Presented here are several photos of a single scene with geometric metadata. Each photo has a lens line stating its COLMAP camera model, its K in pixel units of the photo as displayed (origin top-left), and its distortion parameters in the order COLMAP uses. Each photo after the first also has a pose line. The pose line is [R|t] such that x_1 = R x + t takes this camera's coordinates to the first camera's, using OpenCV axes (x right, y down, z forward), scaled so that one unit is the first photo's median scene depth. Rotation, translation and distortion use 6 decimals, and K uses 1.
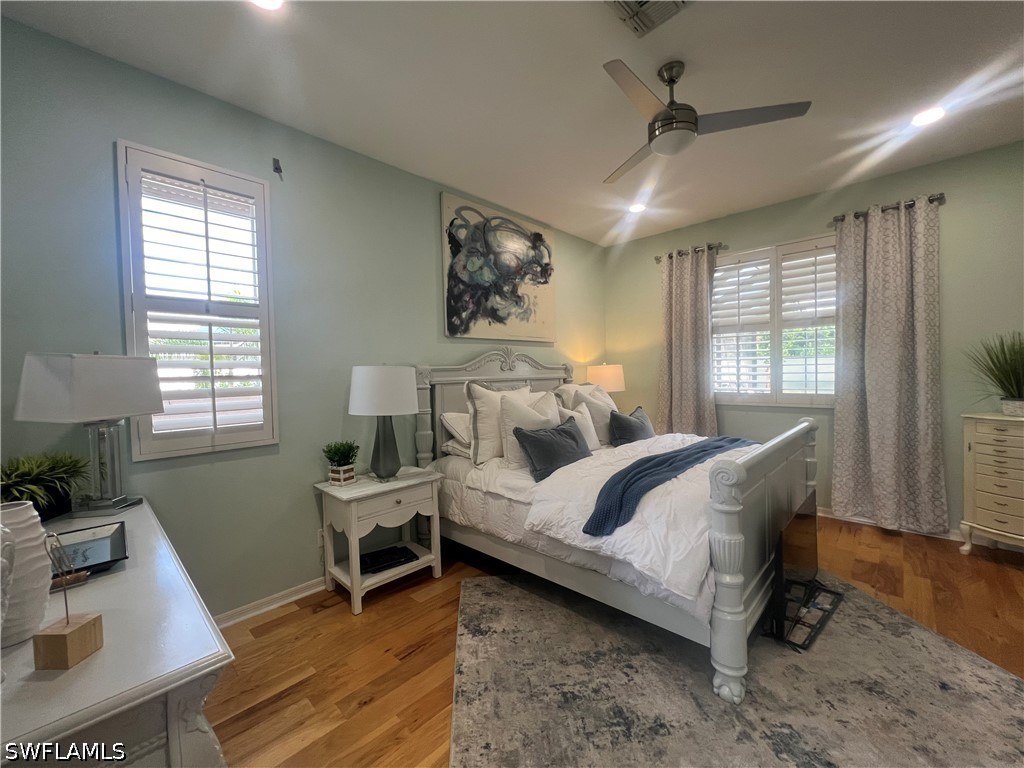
lens RADIAL K [[411.1, 0, 509.7], [0, 411.1, 381.9], [0, 0, 1]] dist [-0.001193, -0.000128]
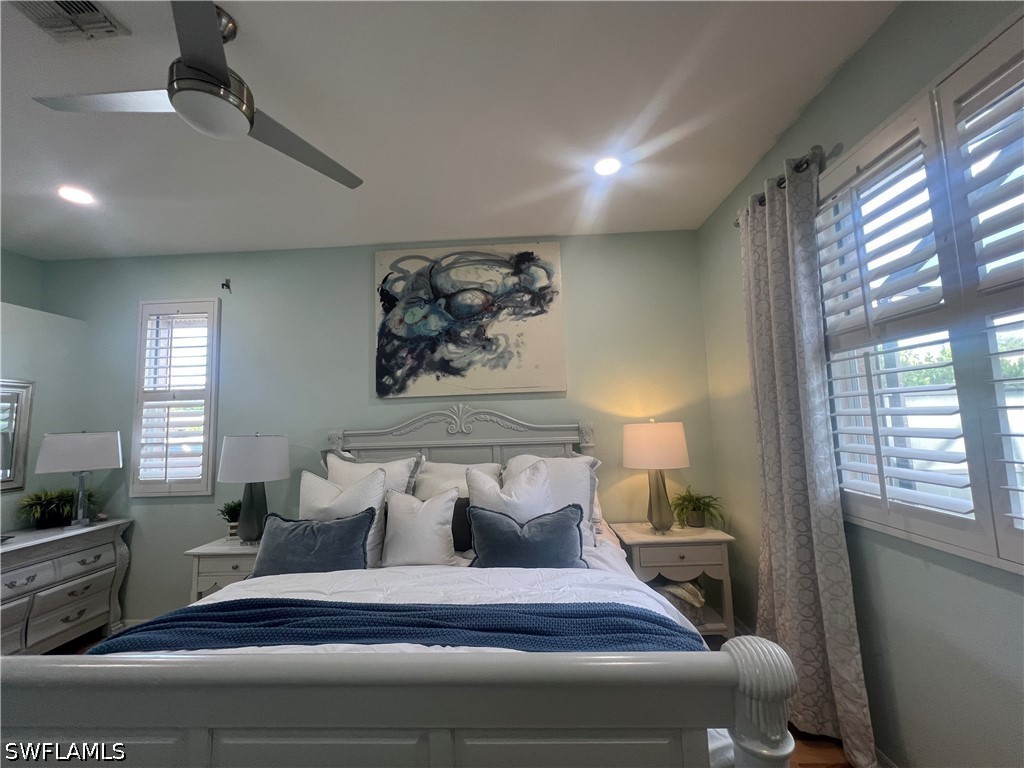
lens RADIAL K [[411.1, 0, 509.7], [0, 411.1, 381.9], [0, 0, 1]] dist [-0.001193, -0.000128]
pose [[0.665888, -0.069380, -0.742818, 0.704993], [-0.000935, 0.995588, -0.093828, -0.056013], [0.746051, 0.063173, 0.662886, 0.562856]]
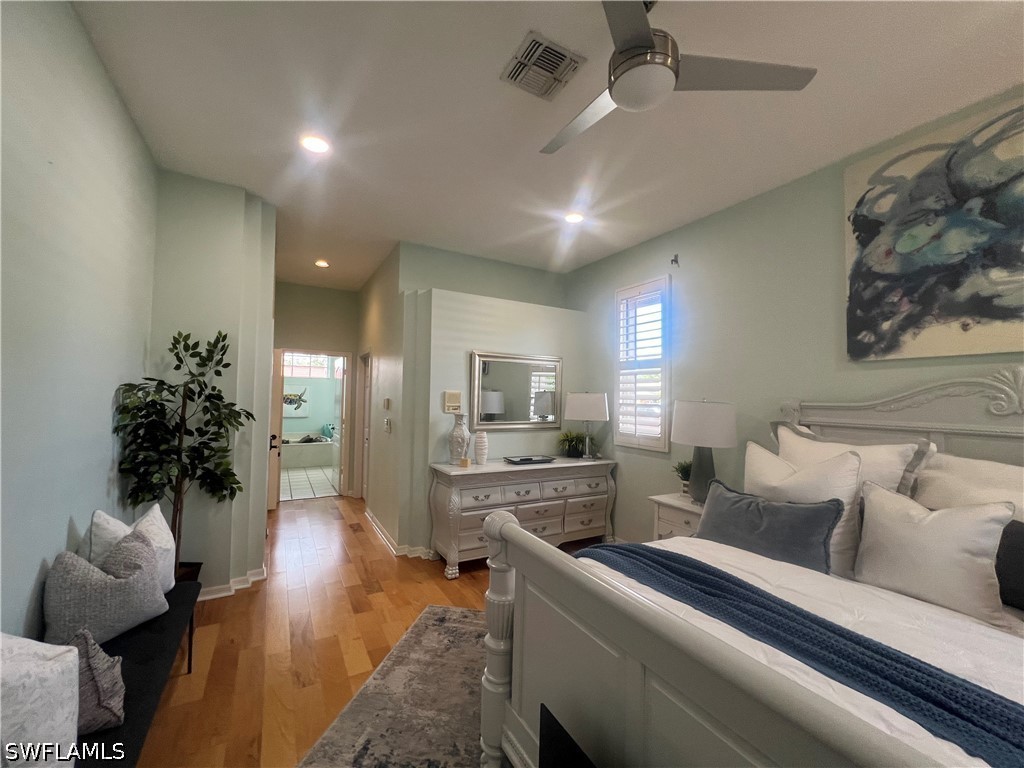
lens RADIAL K [[411.1, 0, 509.7], [0, 411.1, 381.9], [0, 0, 1]] dist [-0.001193, -0.000128]
pose [[-0.282211, -0.015536, -0.959227, 0.665108], [-0.033429, 0.999421, -0.006352, -0.047196], [0.958770, 0.030274, -0.282566, 0.593080]]
